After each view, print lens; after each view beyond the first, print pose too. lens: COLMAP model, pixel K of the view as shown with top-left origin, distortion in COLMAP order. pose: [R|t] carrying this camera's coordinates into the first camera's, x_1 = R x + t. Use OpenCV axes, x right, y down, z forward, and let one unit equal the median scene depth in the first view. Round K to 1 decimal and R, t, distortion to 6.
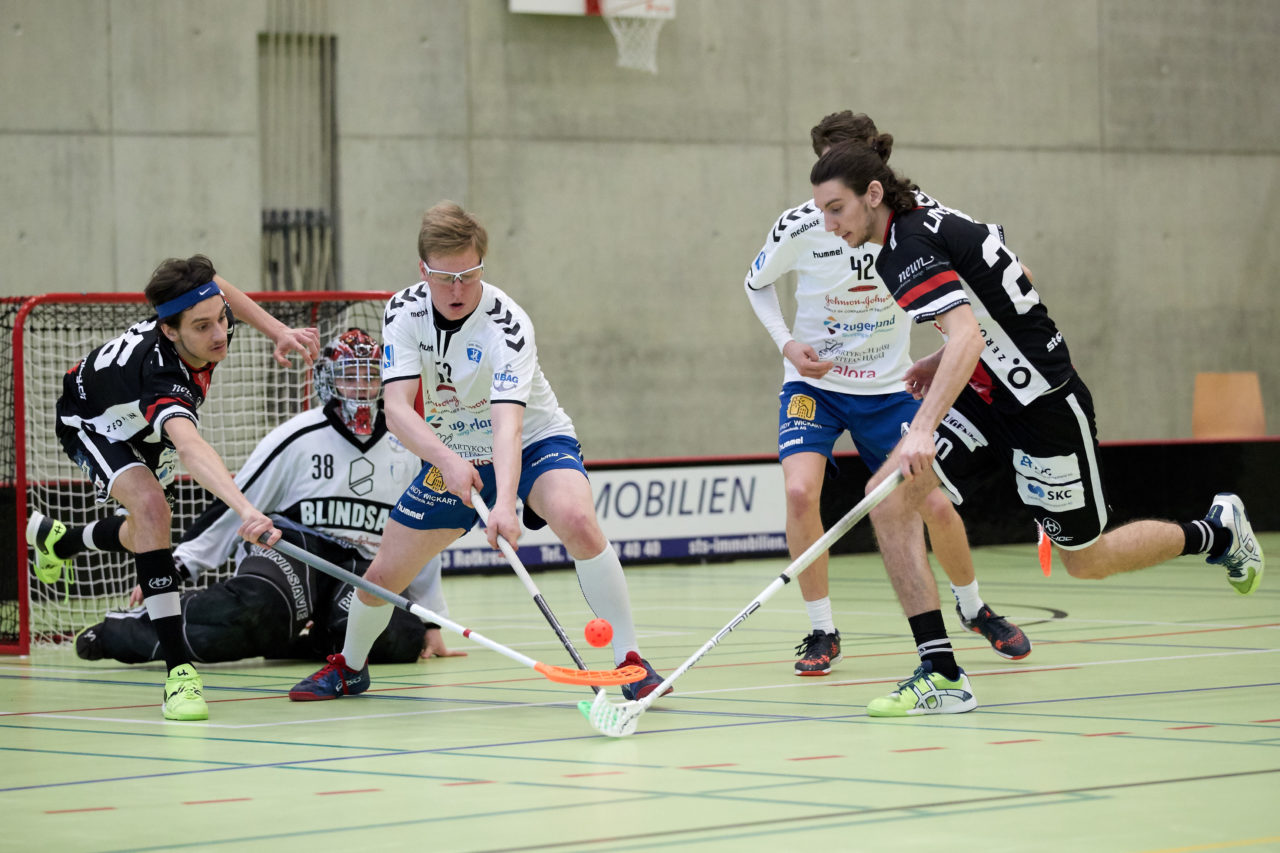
lens RADIAL K [[5825.4, 0, 640.0], [0, 5825.4, 426.5], [0, 0, 1]] dist [0.370475, -4.325800]
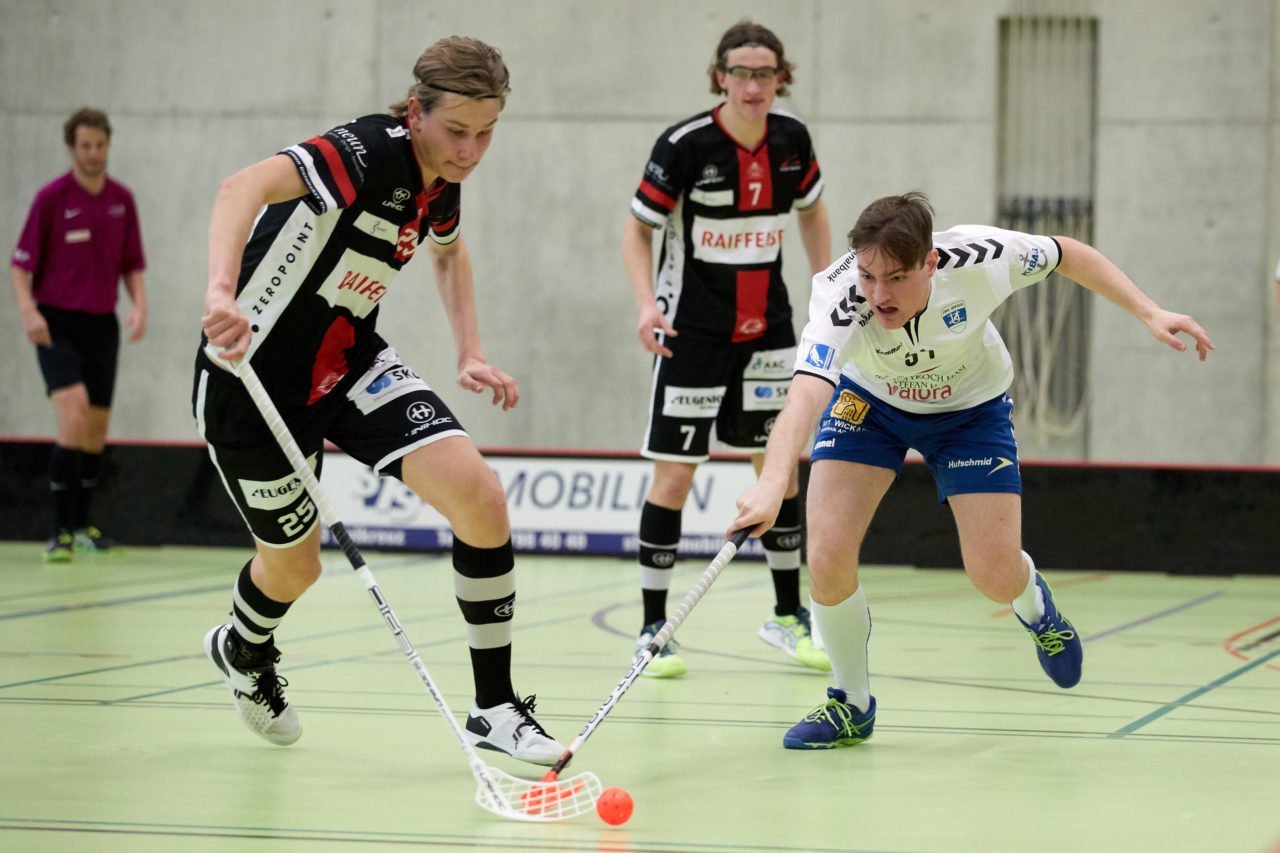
lens RADIAL K [[5825.4, 0, 640.0], [0, 5825.4, 426.5], [0, 0, 1]] dist [0.370475, -4.325800]
pose [[0.536190, 0.043733, -0.842963, 0.834516], [-0.042899, 0.998778, 0.024529, -0.022877], [0.843006, 0.023010, 0.537411, 0.481311]]
